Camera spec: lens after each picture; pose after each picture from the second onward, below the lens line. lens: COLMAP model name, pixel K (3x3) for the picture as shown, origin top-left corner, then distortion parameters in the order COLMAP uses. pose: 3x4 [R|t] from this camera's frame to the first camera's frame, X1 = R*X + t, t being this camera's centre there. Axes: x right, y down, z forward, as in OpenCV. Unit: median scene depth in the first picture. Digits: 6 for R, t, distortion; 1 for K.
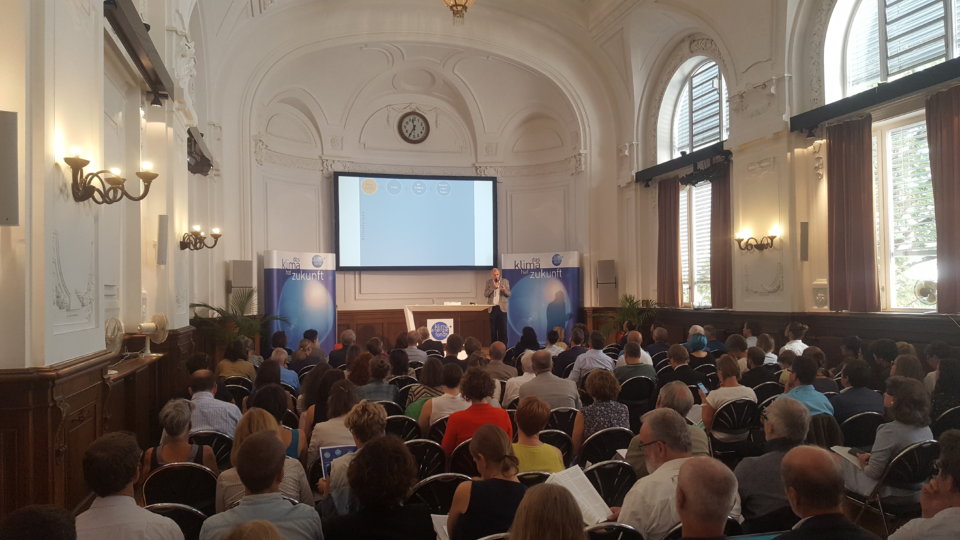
lens RADIAL K [[751.4, 0, 479.8], [0, 751.4, 298.6], [0, 0, 1]] dist [0.073242, -0.138824]
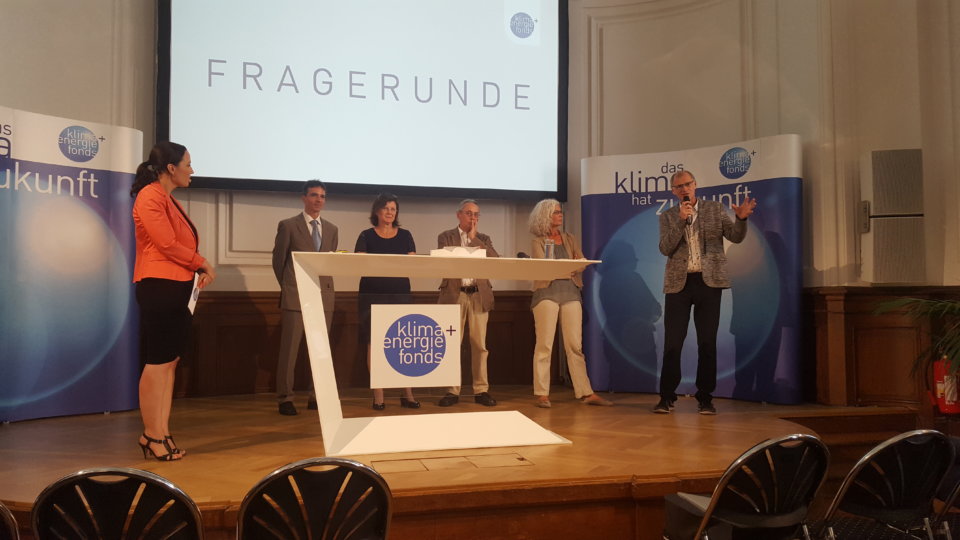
lens RADIAL K [[751.4, 0, 488.1], [0, 751.4, 275.8], [0, 0, 1]] dist [0.073242, -0.138824]
pose [[0.999919, 0.012336, 0.003194, -0.022222], [-0.012152, 0.998562, -0.052207, 0.026690], [-0.003833, 0.052164, 0.998631, 0.605595]]
